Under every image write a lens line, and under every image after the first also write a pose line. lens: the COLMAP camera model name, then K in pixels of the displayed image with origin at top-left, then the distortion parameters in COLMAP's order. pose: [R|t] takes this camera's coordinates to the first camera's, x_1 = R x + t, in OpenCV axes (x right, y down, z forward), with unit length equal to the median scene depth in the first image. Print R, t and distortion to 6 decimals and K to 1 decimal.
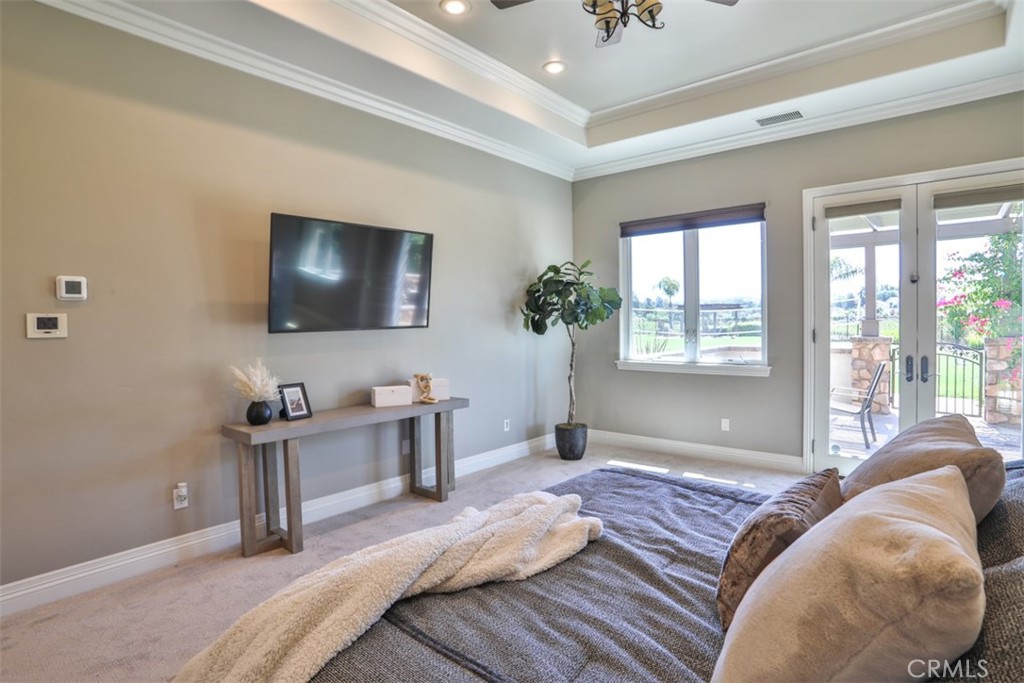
lens RADIAL K [[527.9, 0, 515.7], [0, 527.9, 340.8], [0, 0, 1]] dist [-0.069149, 0.025988]
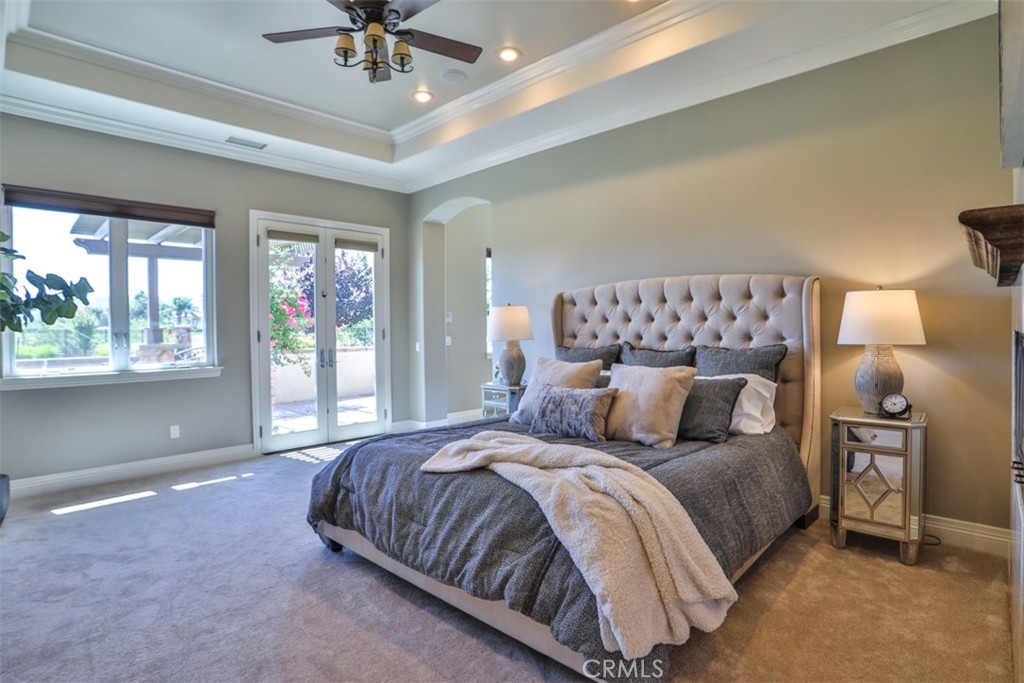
lens RADIAL K [[527.9, 0, 509.0], [0, 527.9, 332.5], [0, 0, 1]] dist [-0.069149, 0.025988]
pose [[0.067524, 0.003567, 0.997711, -0.494201], [0.040799, 0.999147, -0.006334, 0.010561], [-0.996883, 0.041133, 0.067321, 0.318473]]
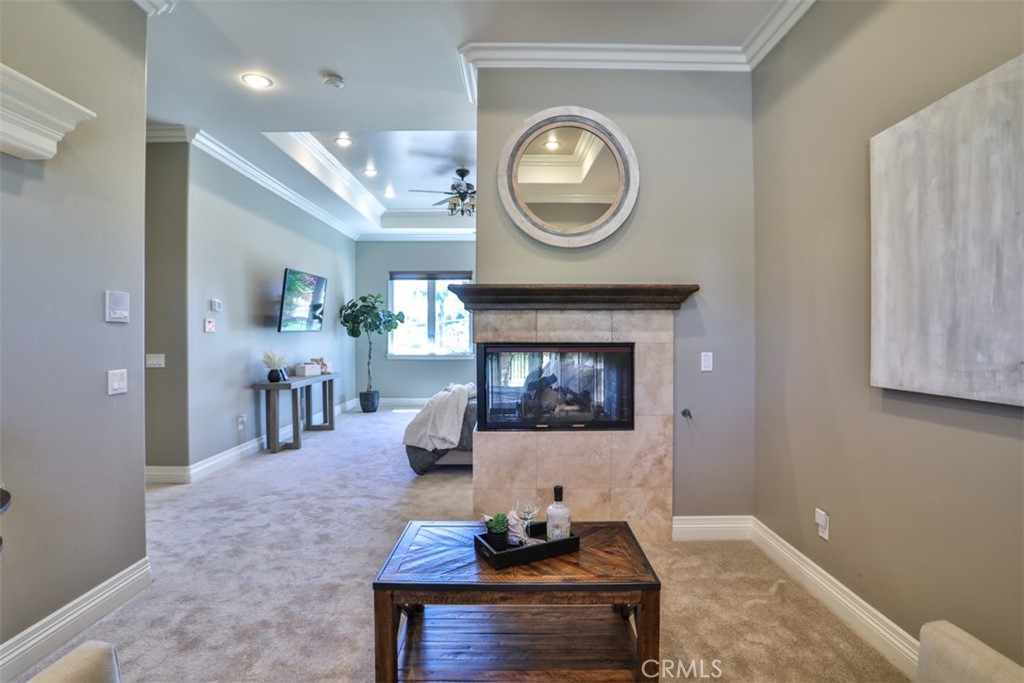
lens RADIAL K [[527.9, 0, 513.7], [0, 527.9, 339.4], [0, 0, 1]] dist [-0.069149, 0.025988]
pose [[0.762476, 0.007615, 0.646972, -0.654829], [0.009936, 0.999675, -0.023476, 0.039816], [-0.646940, 0.024328, 0.762152, -0.593626]]
